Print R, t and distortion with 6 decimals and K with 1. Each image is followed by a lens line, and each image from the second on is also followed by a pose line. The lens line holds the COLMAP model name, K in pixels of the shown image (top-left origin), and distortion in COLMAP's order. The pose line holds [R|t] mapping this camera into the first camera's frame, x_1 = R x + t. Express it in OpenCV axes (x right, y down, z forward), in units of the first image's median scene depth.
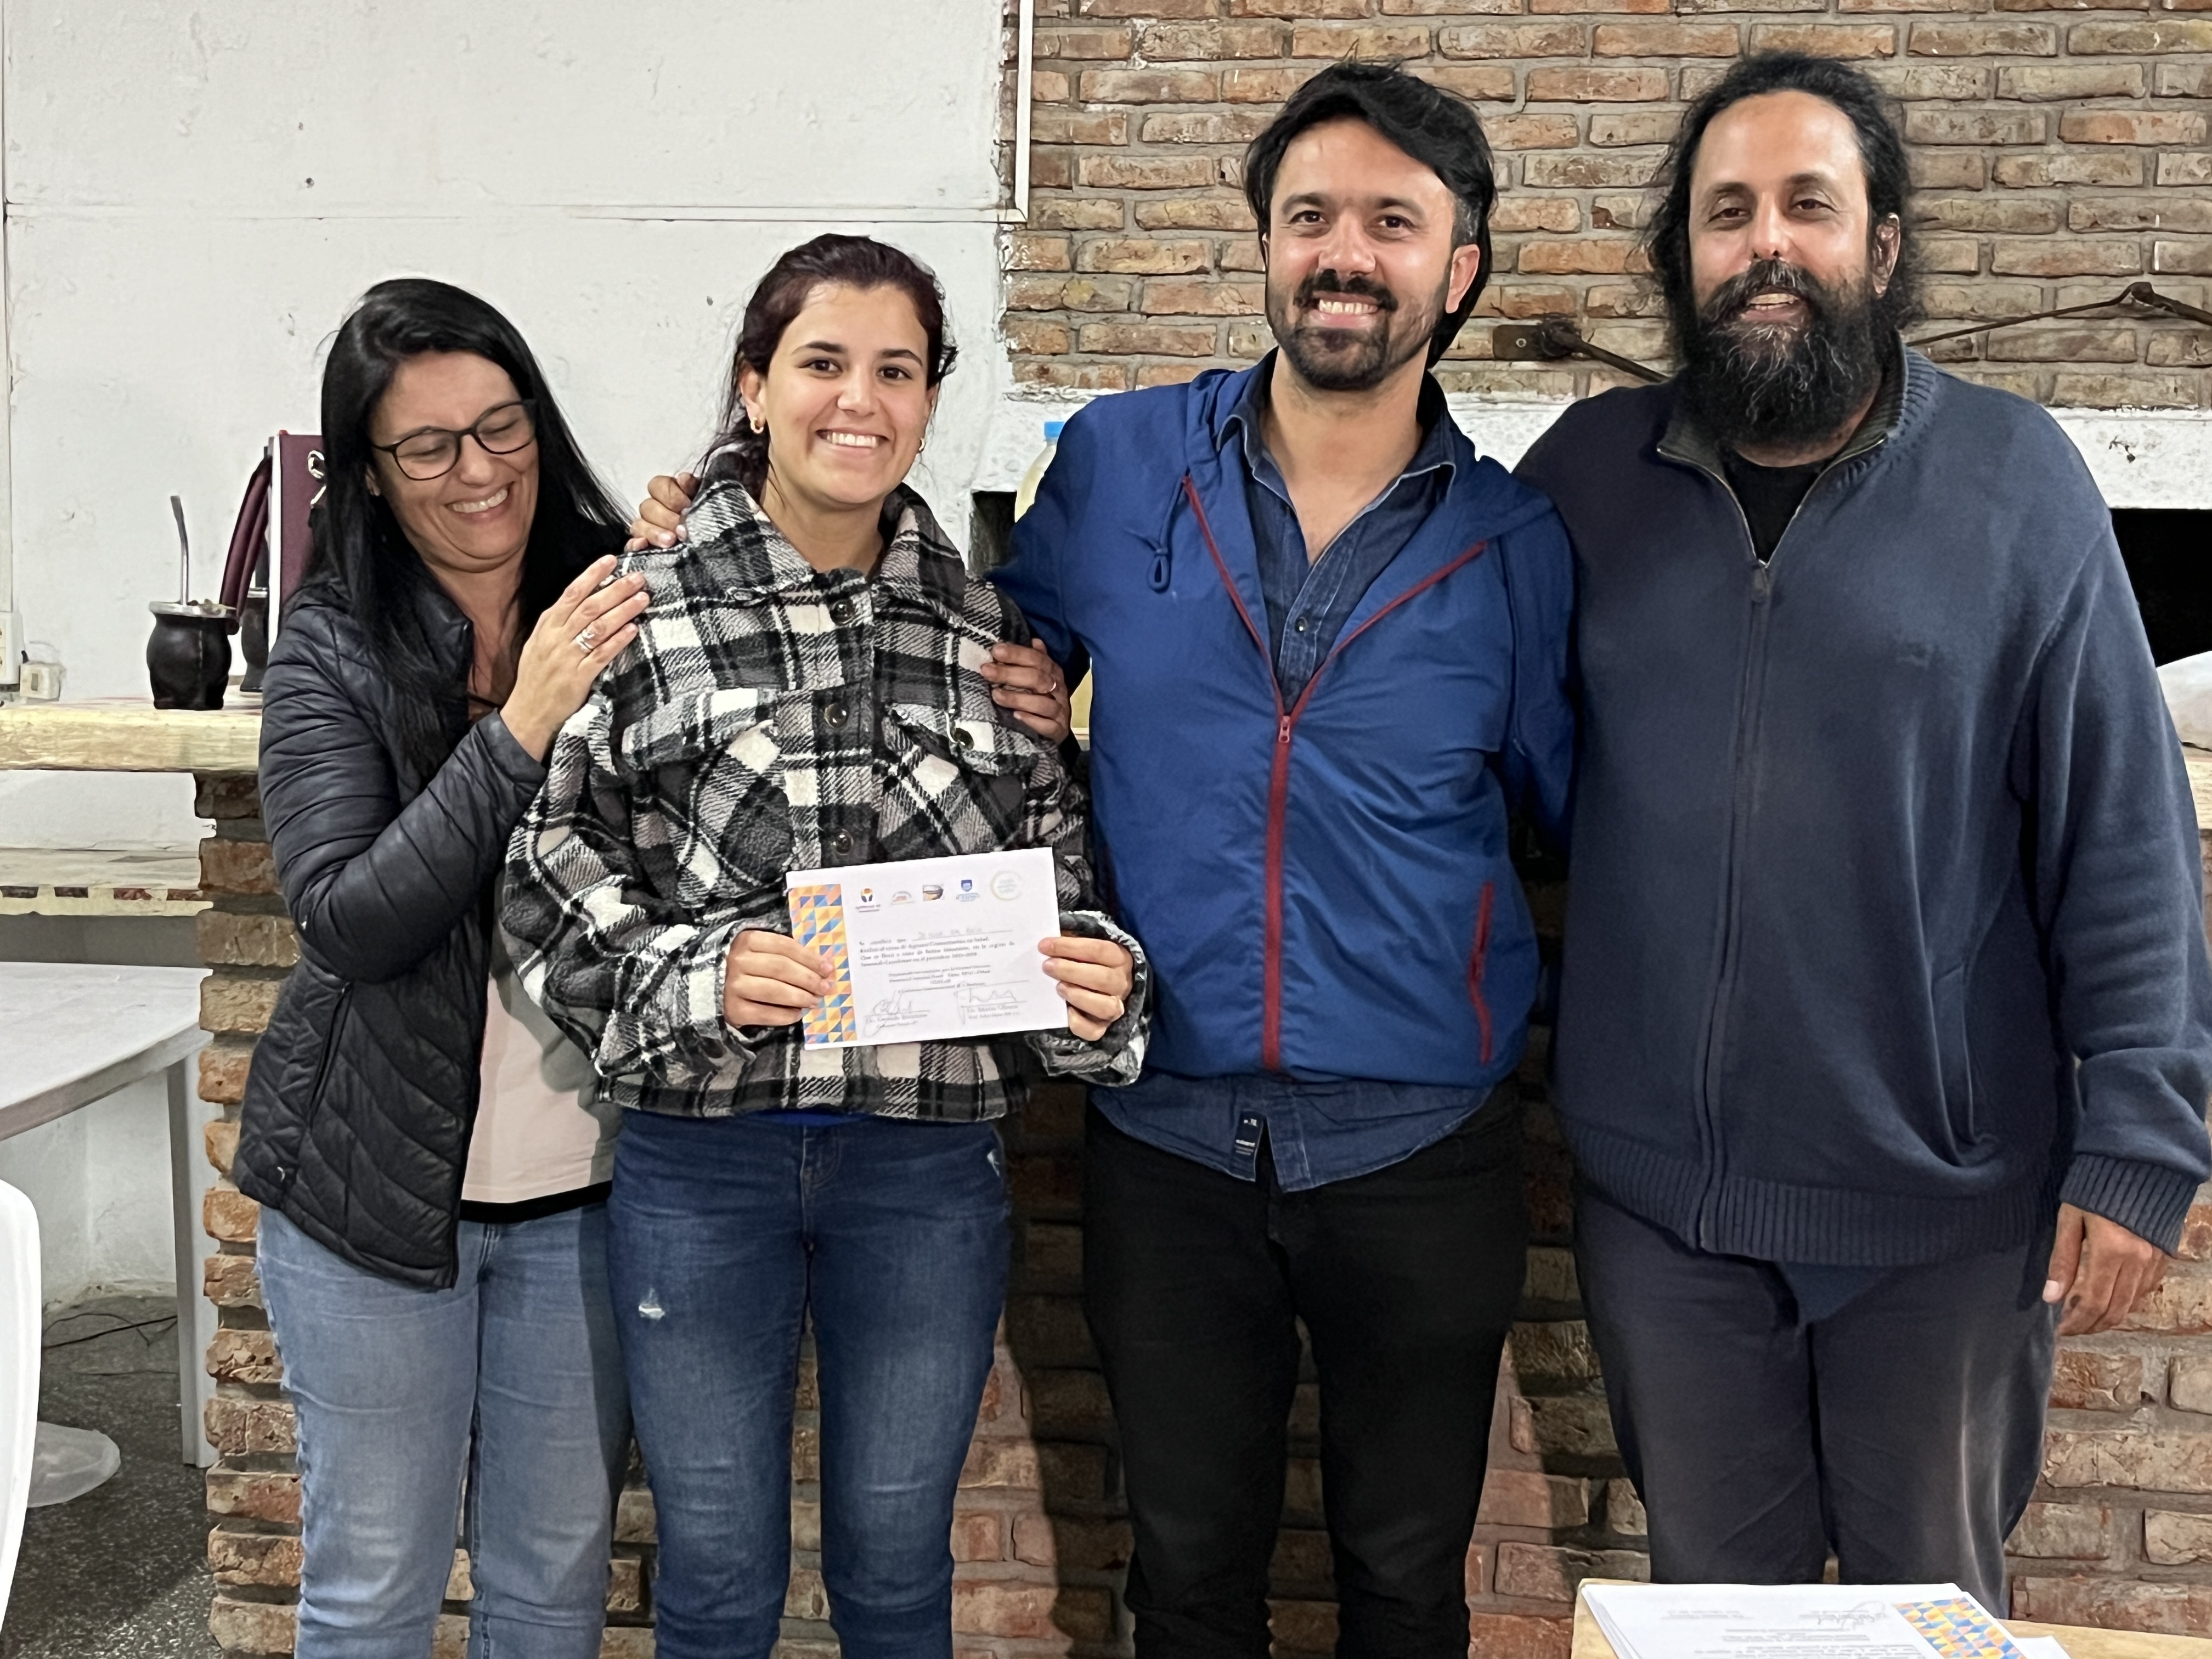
lens RADIAL K [[3094.7, 0, 1111.0], [0, 3094.7, 831.8], [0, 0, 1]] dist [0.142641, -0.468778]
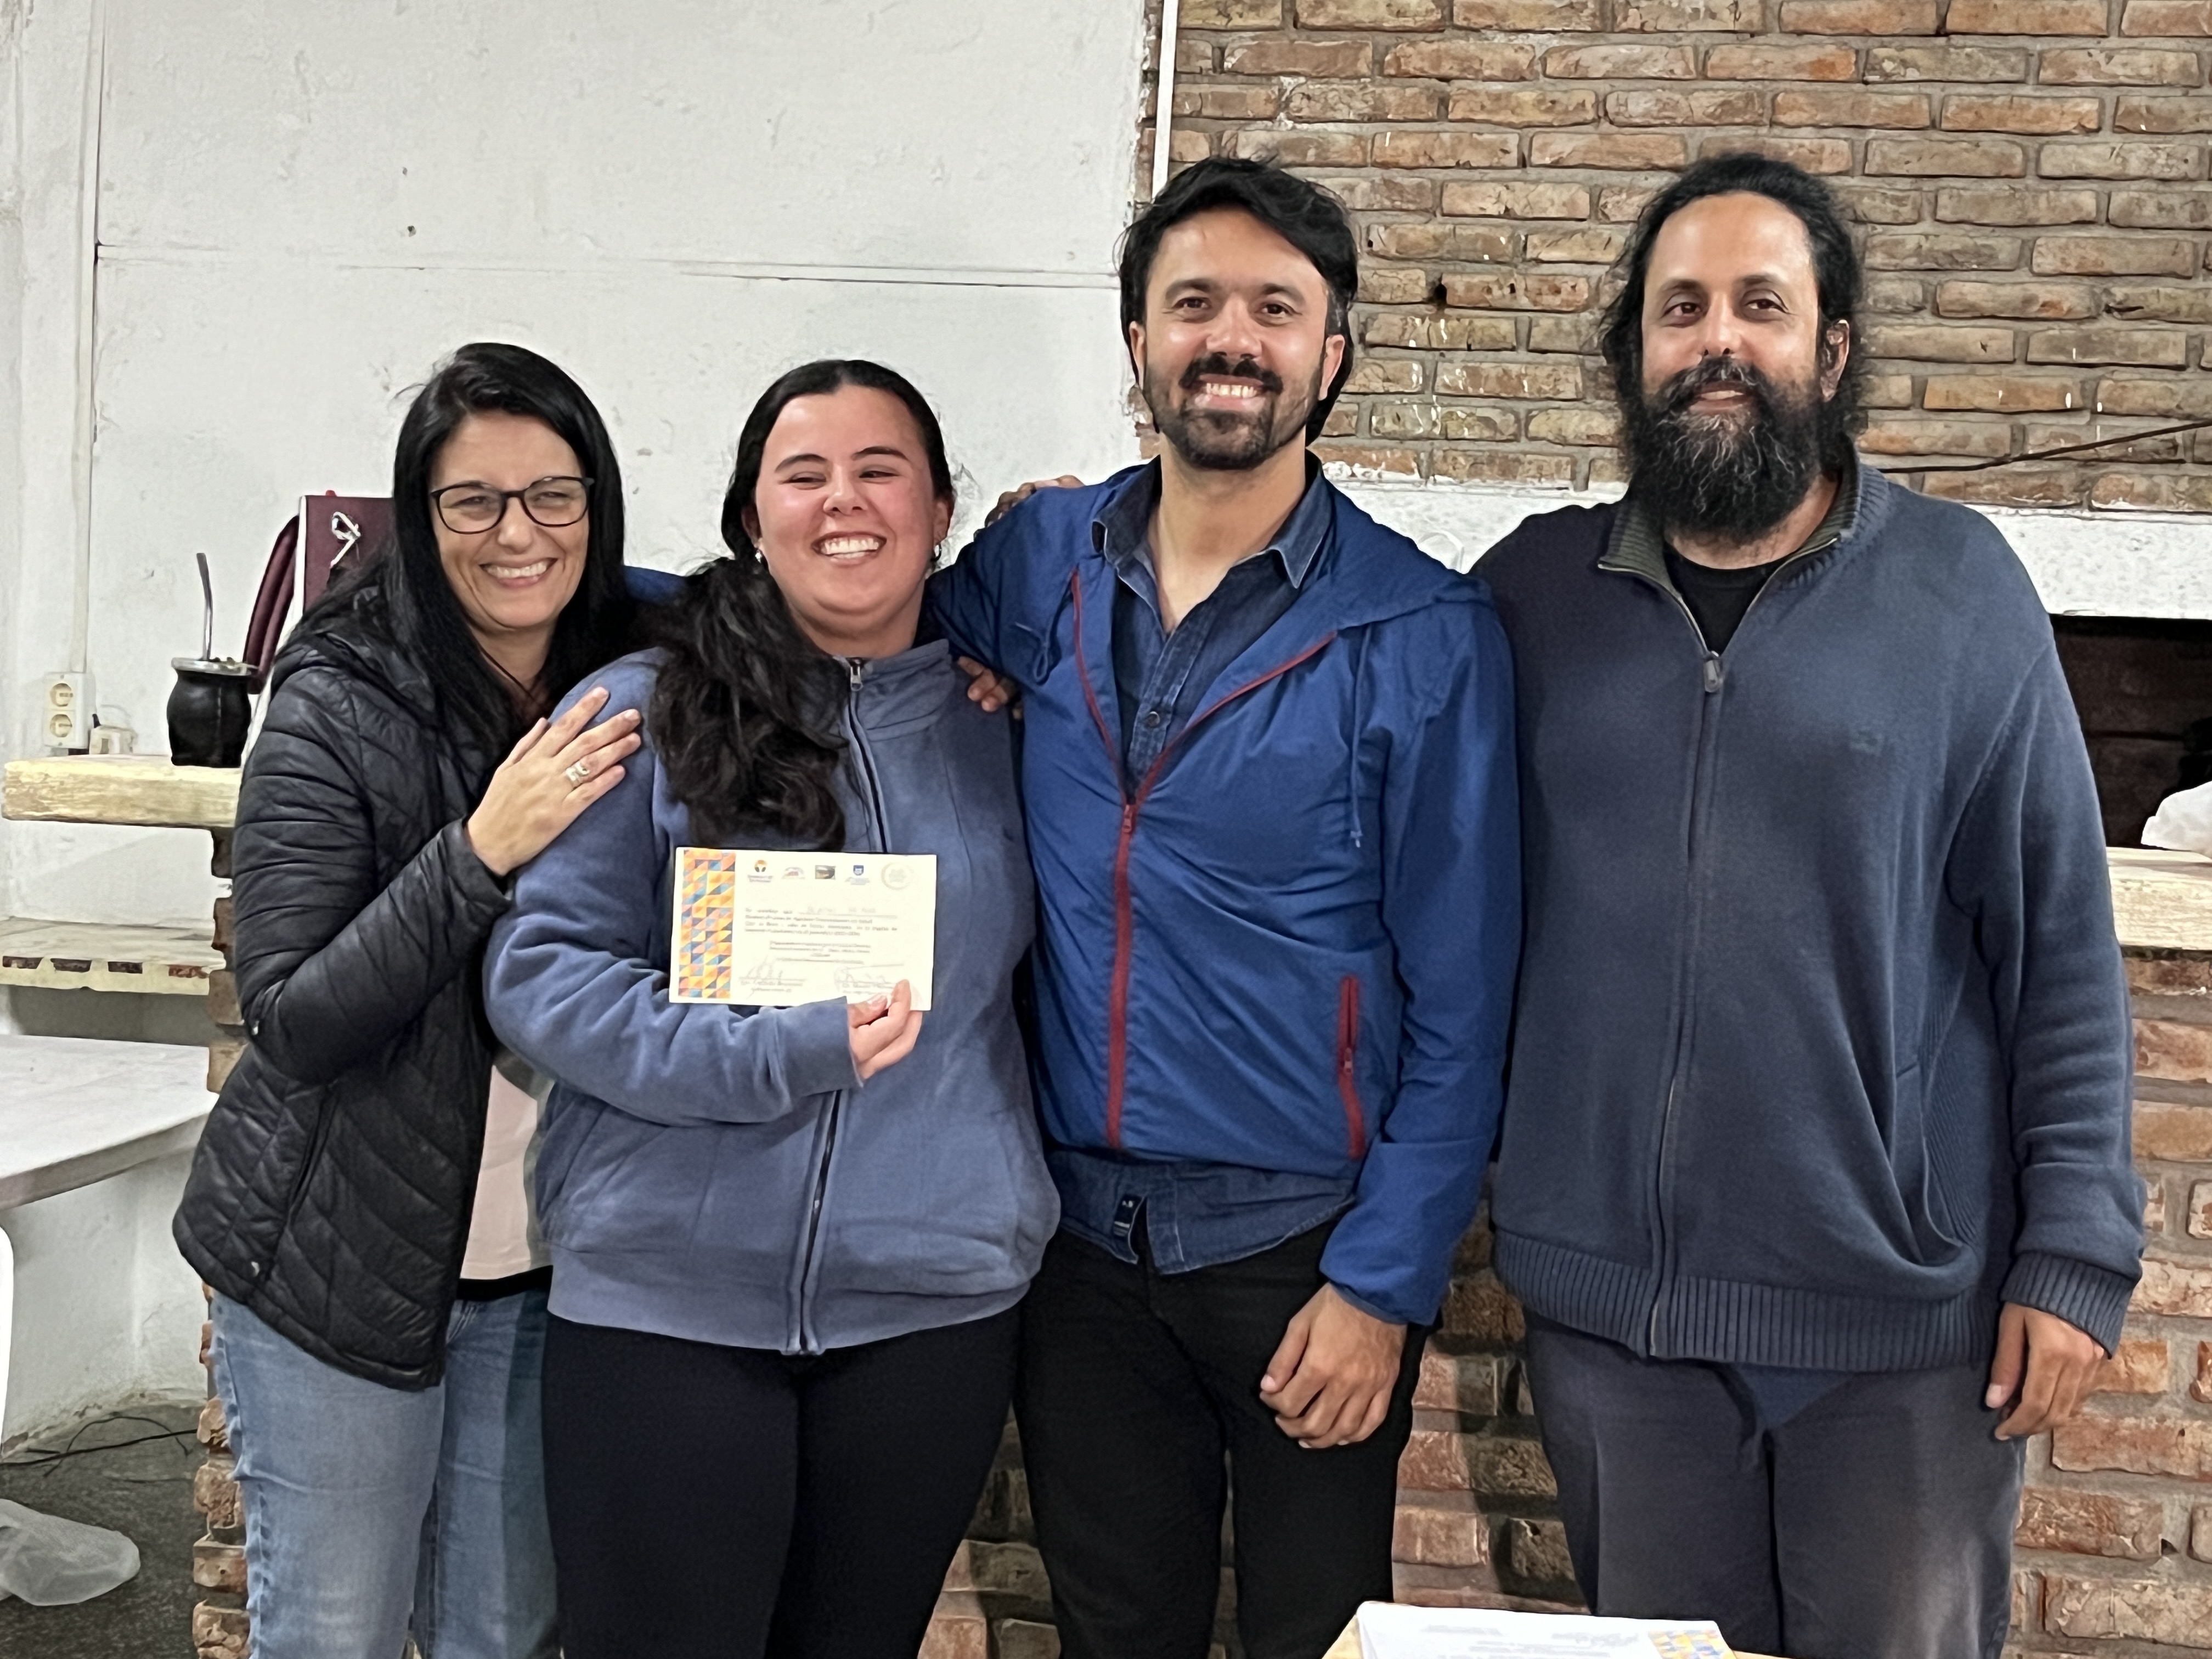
lens RADIAL K [[3596.3, 0, 1170.7], [0, 3596.3, 842.8], [0, 0, 1]] dist [0.189808, -0.738601]
pose [[0.997112, 0.033152, -0.068324, 0.068295], [-0.035772, 0.998657, -0.037490, 0.013534], [0.066990, 0.039826, 0.996959, -0.094720]]
